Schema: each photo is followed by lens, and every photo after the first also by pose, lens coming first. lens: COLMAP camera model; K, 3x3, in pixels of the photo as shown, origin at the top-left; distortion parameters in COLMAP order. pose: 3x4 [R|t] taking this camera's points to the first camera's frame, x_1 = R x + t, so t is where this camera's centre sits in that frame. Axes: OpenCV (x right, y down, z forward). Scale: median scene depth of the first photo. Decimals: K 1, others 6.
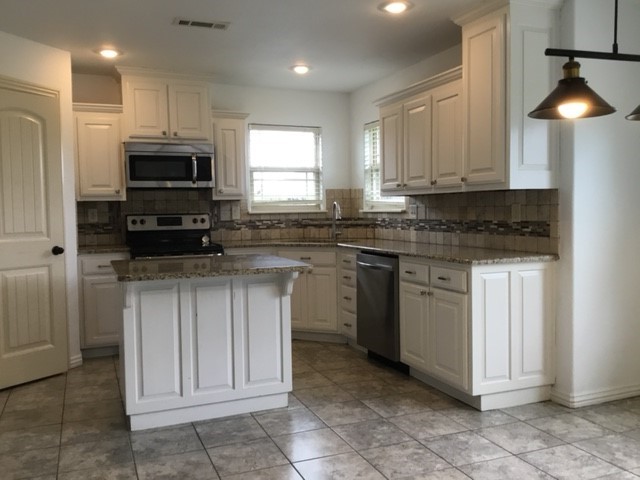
lens RADIAL K [[588.6, 0, 320.0], [0, 588.6, 240.0], [0, 0, 1]] dist [0.101319, -0.152847]
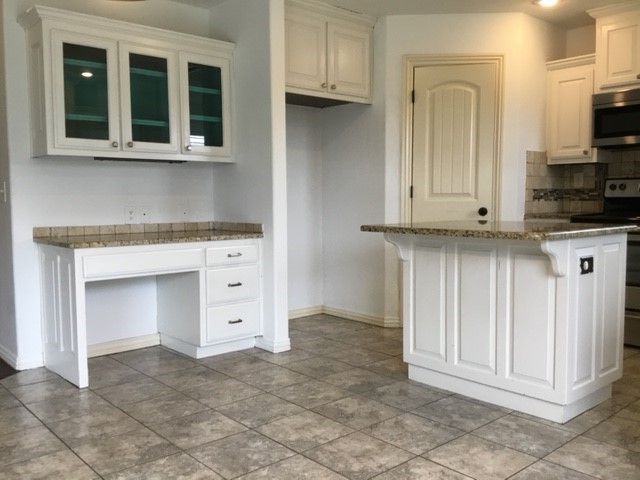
lens RADIAL K [[588.6, 0, 320.0], [0, 588.6, 240.0], [0, 0, 1]] dist [0.101319, -0.152847]
pose [[0.331774, 0.082129, -0.939777, 0.563342], [-0.051218, 0.996302, 0.068987, 0.012614], [0.941967, 0.025246, 0.334754, 0.473801]]
